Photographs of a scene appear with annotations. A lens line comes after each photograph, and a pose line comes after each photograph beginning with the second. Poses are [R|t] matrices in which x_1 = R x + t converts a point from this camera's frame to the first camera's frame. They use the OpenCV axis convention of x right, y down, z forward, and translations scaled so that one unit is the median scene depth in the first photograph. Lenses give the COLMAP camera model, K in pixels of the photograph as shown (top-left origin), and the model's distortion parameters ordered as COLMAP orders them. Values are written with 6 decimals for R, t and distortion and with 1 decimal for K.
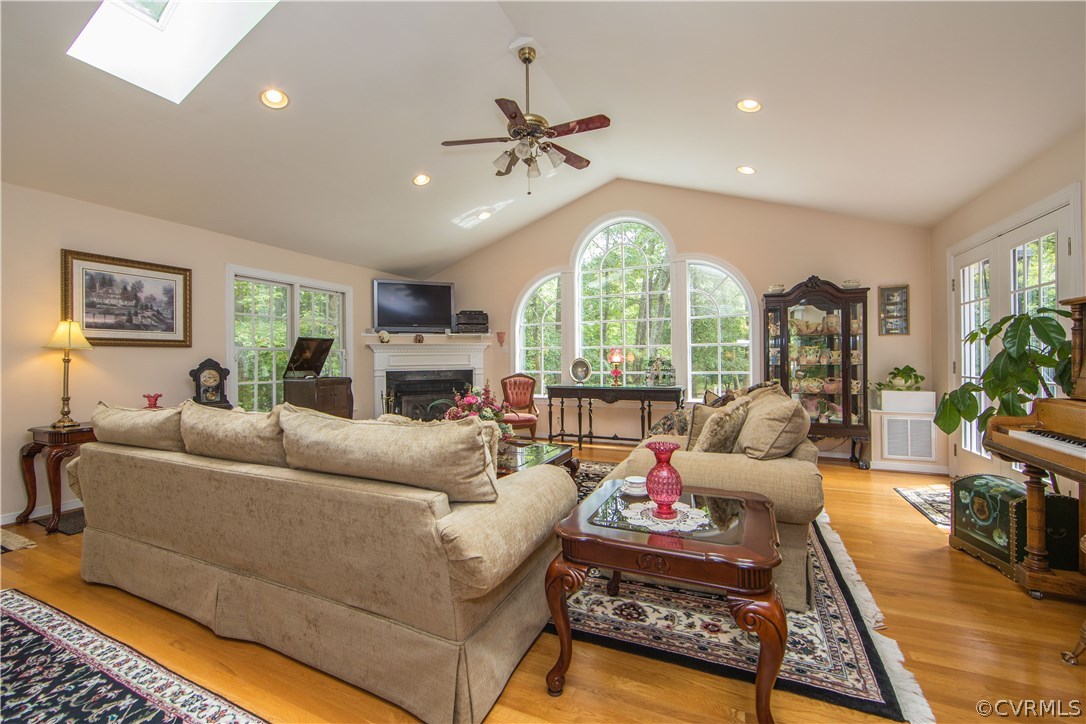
lens RADIAL K [[451.2, 0, 546.2], [0, 451.2, 358.6], [0, 0, 1]] dist [-0.011775, 0.001998]
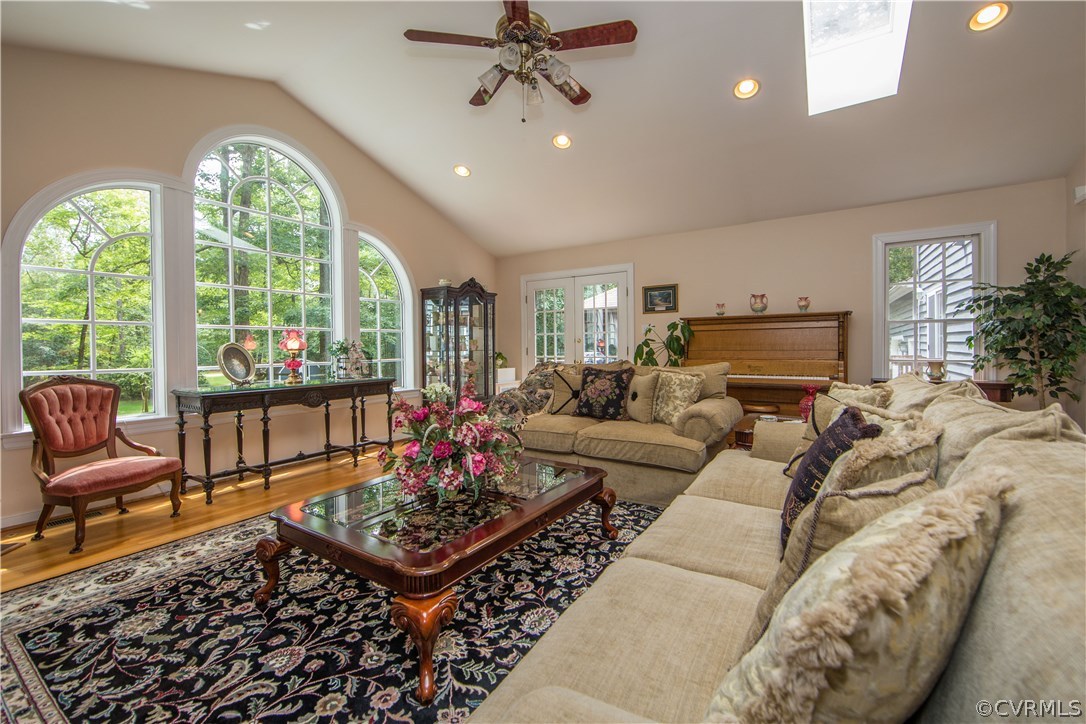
lens RADIAL K [[451.2, 0, 531.9], [0, 451.2, 356.5], [0, 0, 1]] dist [-0.011775, 0.001998]
pose [[0.166426, -0.017705, 0.985895, -0.437294], [0.003428, 0.999843, 0.017377, 0.006650], [-0.986048, 0.000488, 0.166460, 0.476166]]
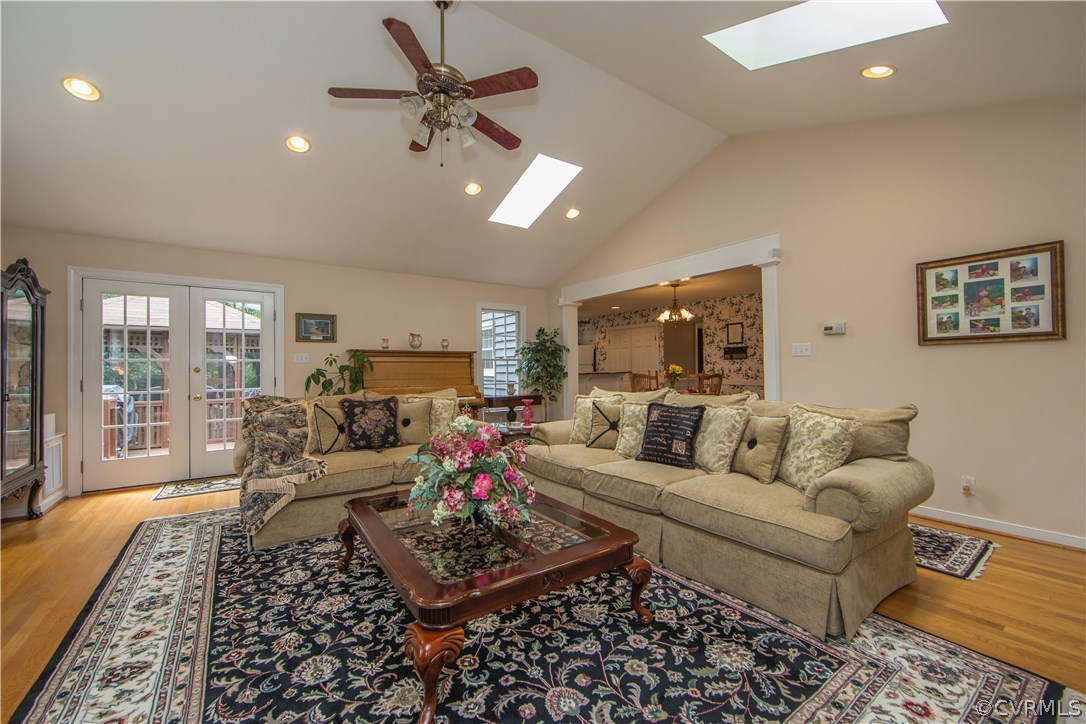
lens RADIAL K [[451.2, 0, 537.0], [0, 451.2, 364.4], [0, 0, 1]] dist [-0.011775, 0.001998]
pose [[-0.861293, 0.019820, 0.507721, -0.329789], [0.012633, 0.999765, -0.017598, 0.000712], [-0.507951, -0.008743, -0.861342, 0.878986]]
